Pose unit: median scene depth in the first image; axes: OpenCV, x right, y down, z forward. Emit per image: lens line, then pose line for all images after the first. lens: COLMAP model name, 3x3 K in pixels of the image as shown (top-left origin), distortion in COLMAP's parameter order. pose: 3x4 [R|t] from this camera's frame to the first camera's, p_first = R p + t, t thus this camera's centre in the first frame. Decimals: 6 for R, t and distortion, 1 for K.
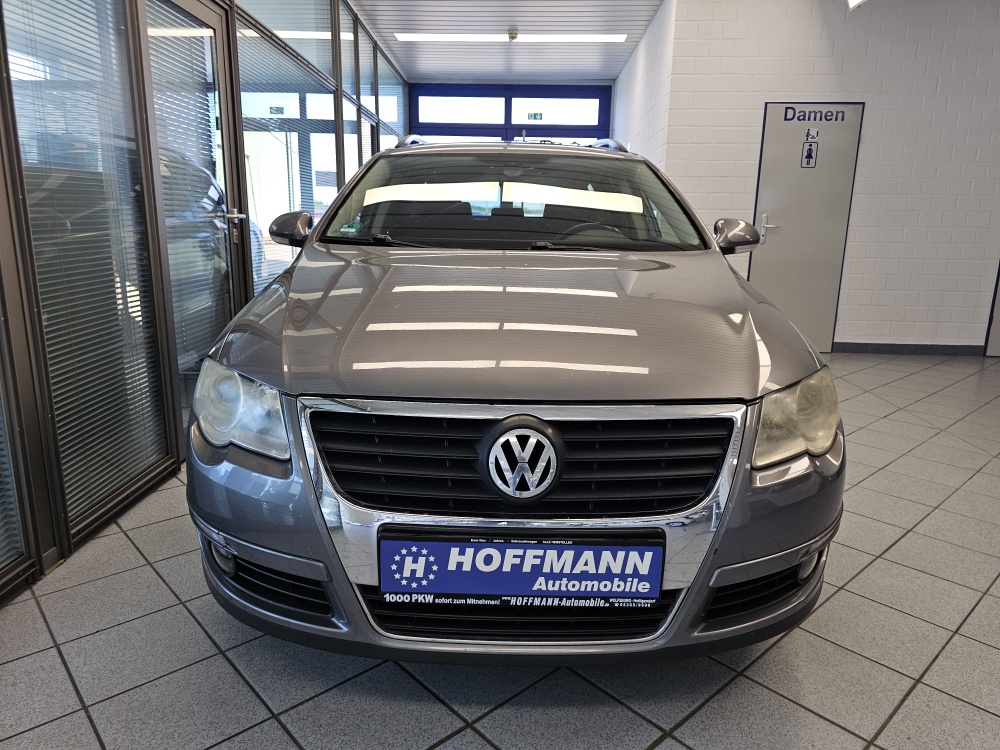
lens RADIAL K [[677.3, 0, 499.6], [0, 677.3, 377.2], [0, 0, 1]] dist [0.043650, -0.049419]
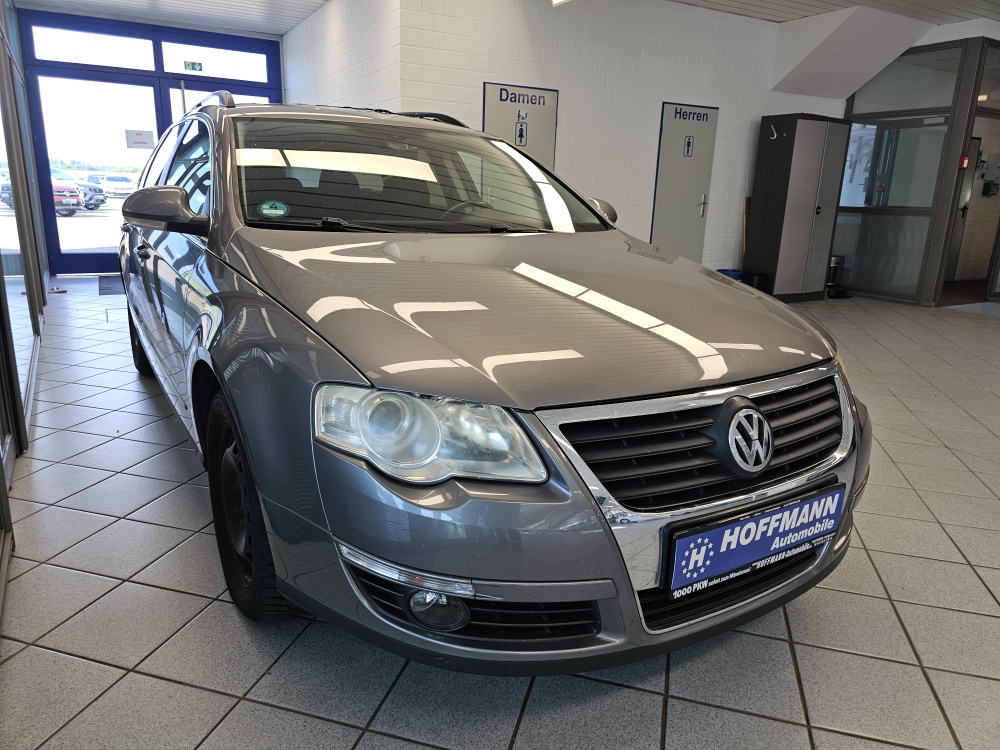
lens RADIAL K [[677.3, 0, 497.3], [0, 677.3, 369.9], [0, 0, 1]] dist [0.043650, -0.049419]
pose [[0.853173, -0.123645, 0.506762, -0.861890], [0.102585, 0.992300, 0.069402, -0.104480], [-0.511441, -0.007225, 0.859288, 0.268072]]
